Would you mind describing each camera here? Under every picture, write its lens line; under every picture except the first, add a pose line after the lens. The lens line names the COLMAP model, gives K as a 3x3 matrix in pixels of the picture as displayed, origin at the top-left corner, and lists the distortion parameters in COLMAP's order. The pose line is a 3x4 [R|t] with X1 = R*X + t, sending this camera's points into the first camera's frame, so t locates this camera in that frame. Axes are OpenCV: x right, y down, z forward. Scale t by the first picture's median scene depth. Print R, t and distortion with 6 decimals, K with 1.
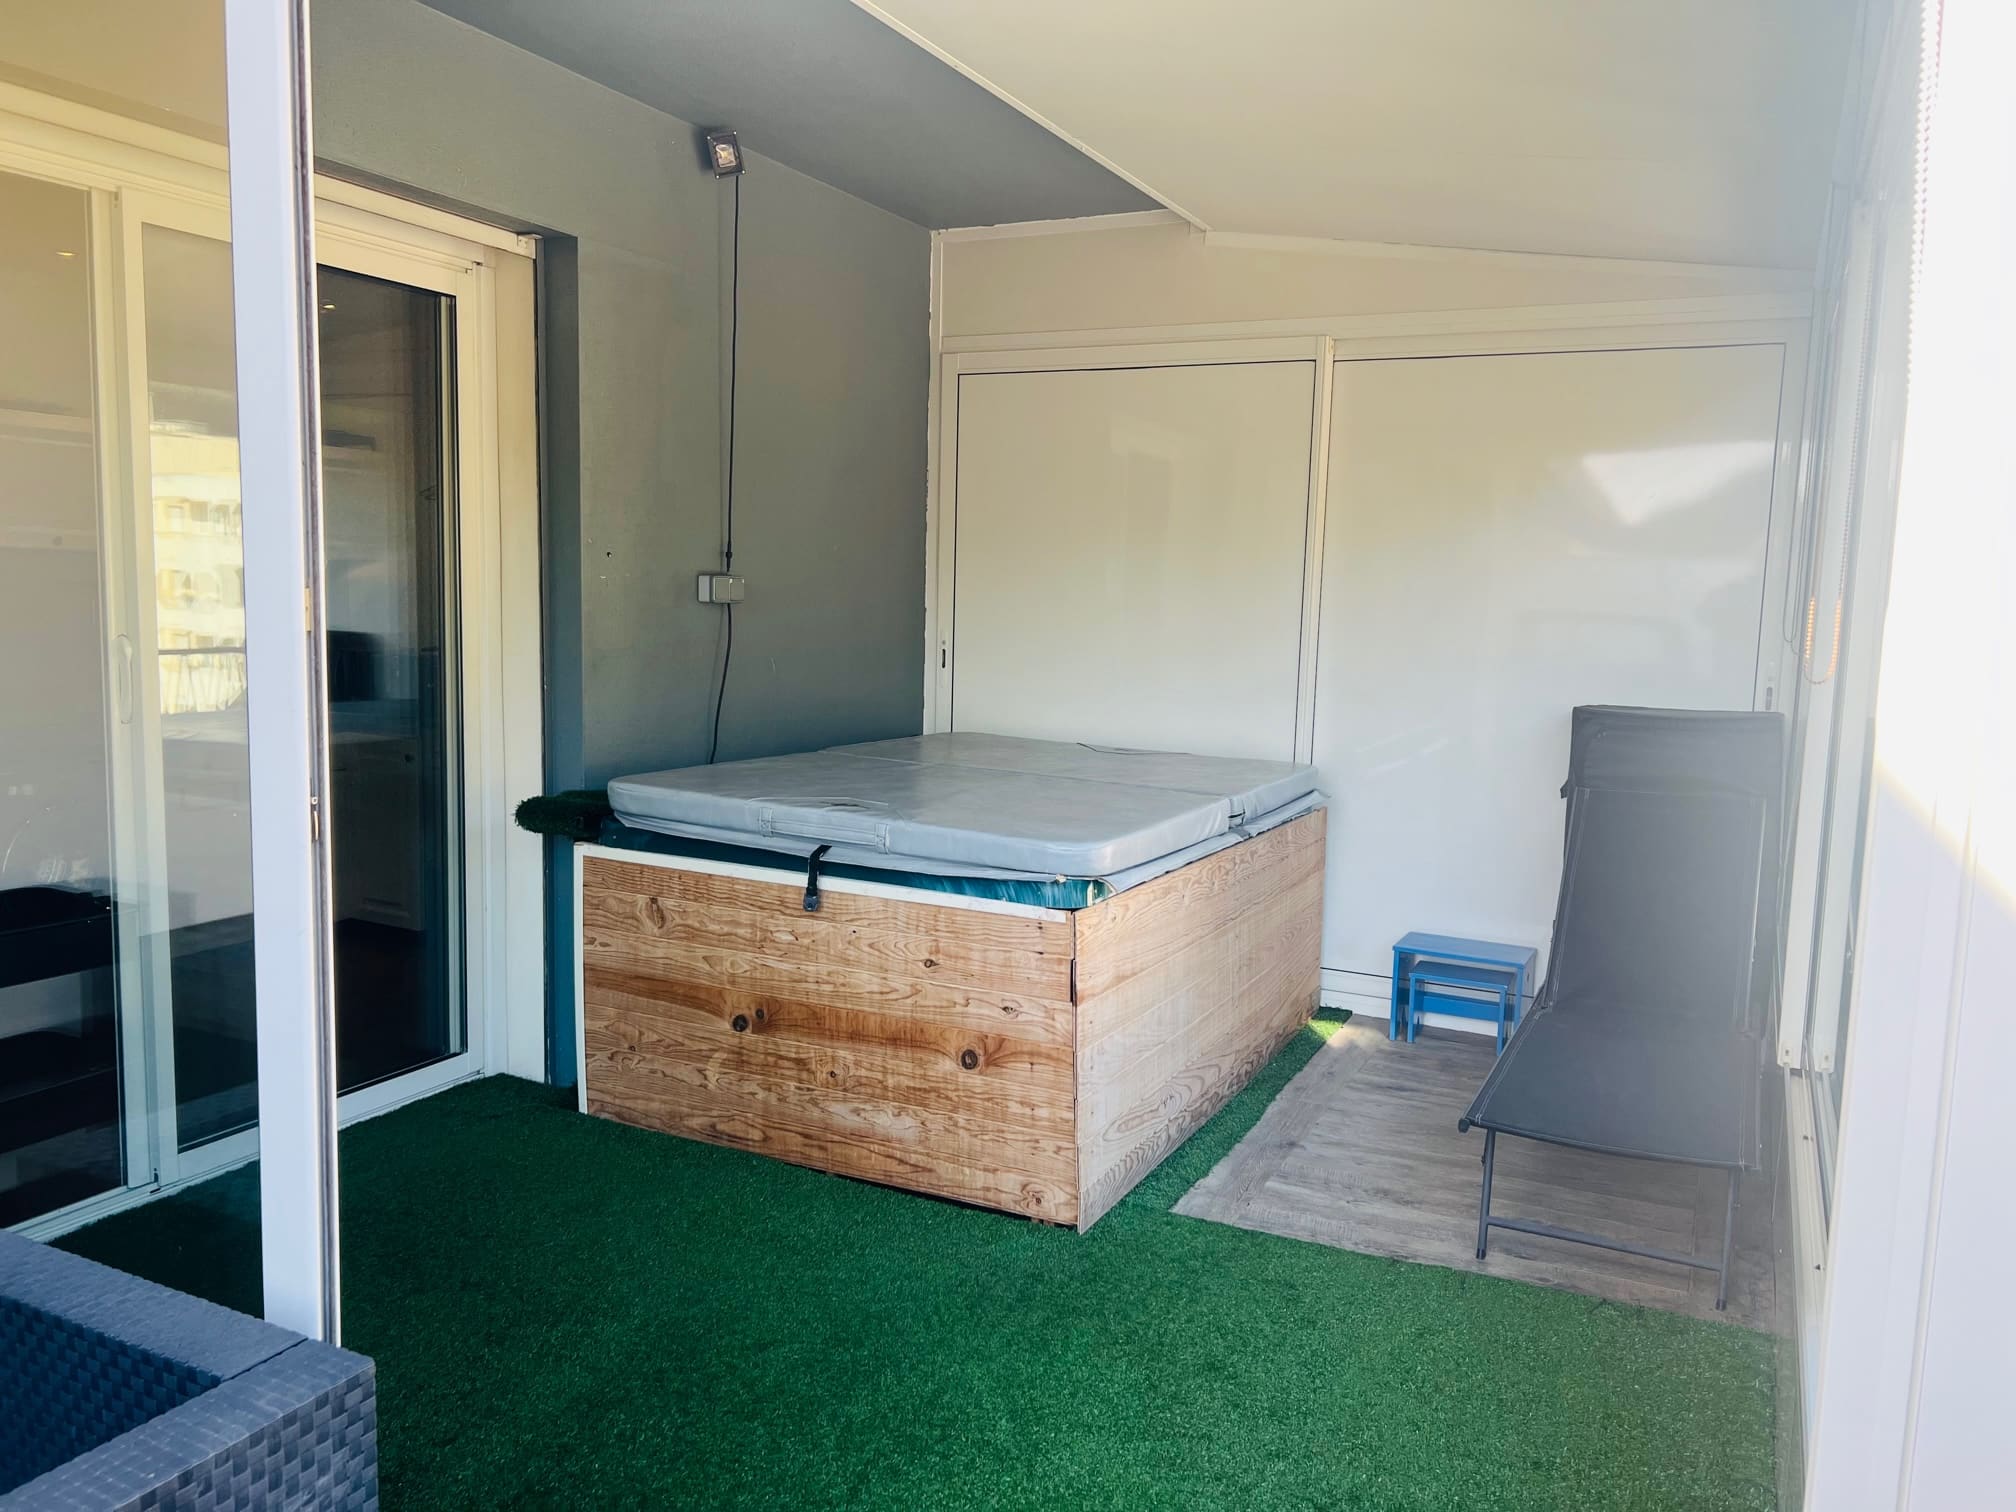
lens RADIAL K [[1529.5, 0, 1007.2], [0, 1529.5, 757.1], [0, 0, 1]] dist [0.043936, -0.004385]
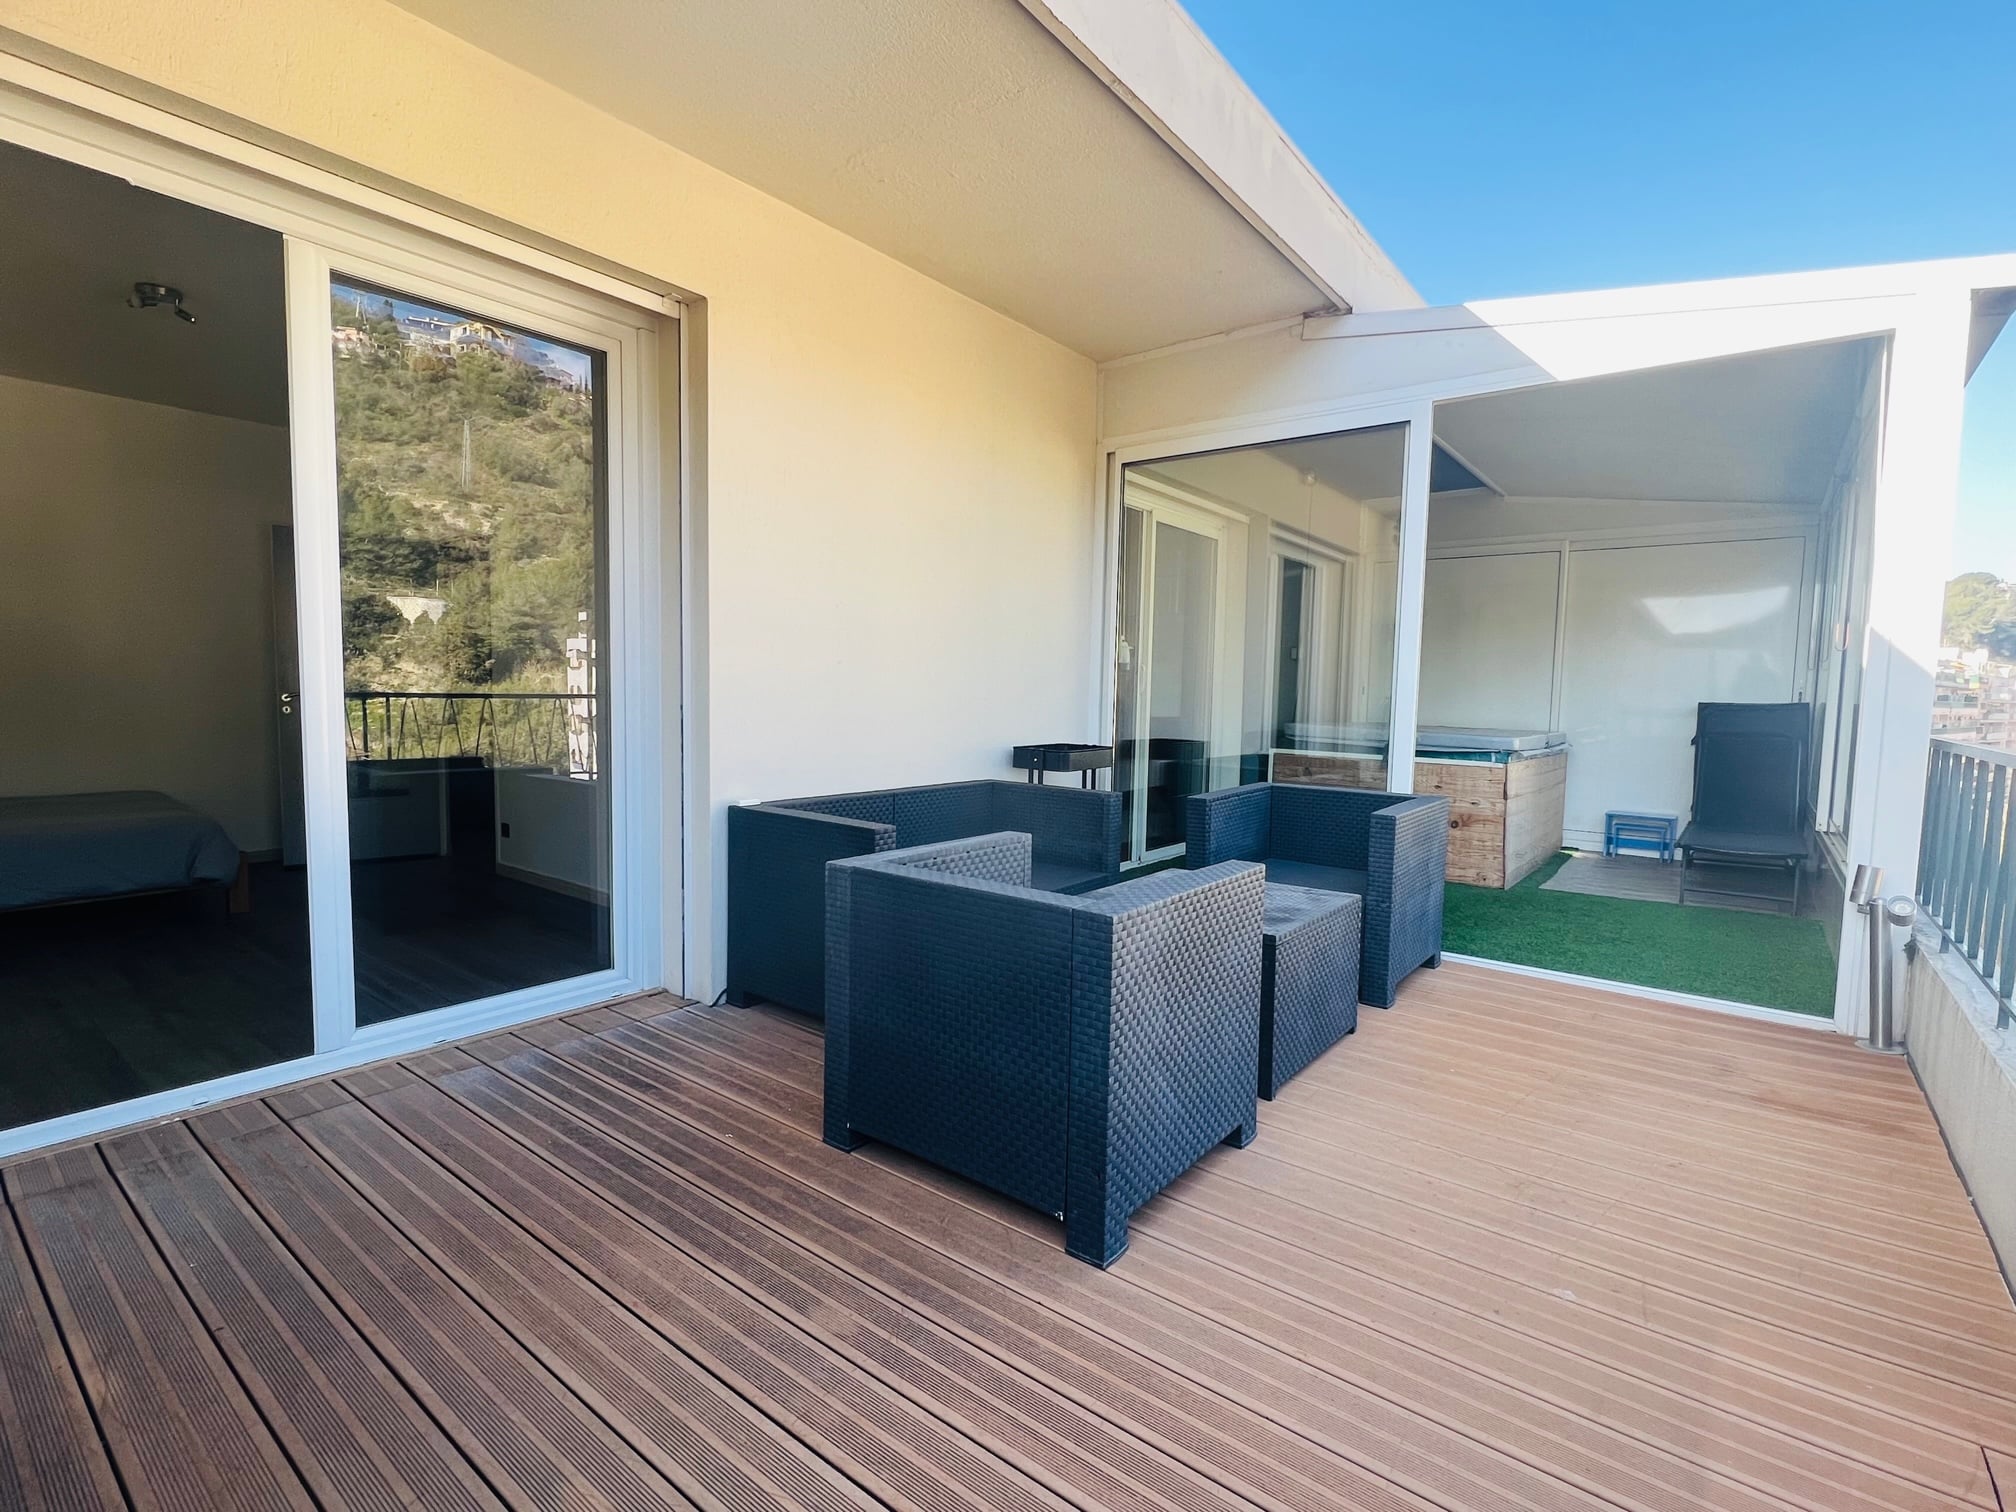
lens RADIAL K [[948.4, 0, 1004.8], [0, 948.4, 756.6], [0, 0, 1]] dist [-0.000817, -0.000373]
pose [[0.977503, 0.009304, -0.210716, -0.423428], [-0.019849, 0.998651, -0.047983, 0.173915], [0.209985, 0.051086, 0.976369, -0.705574]]
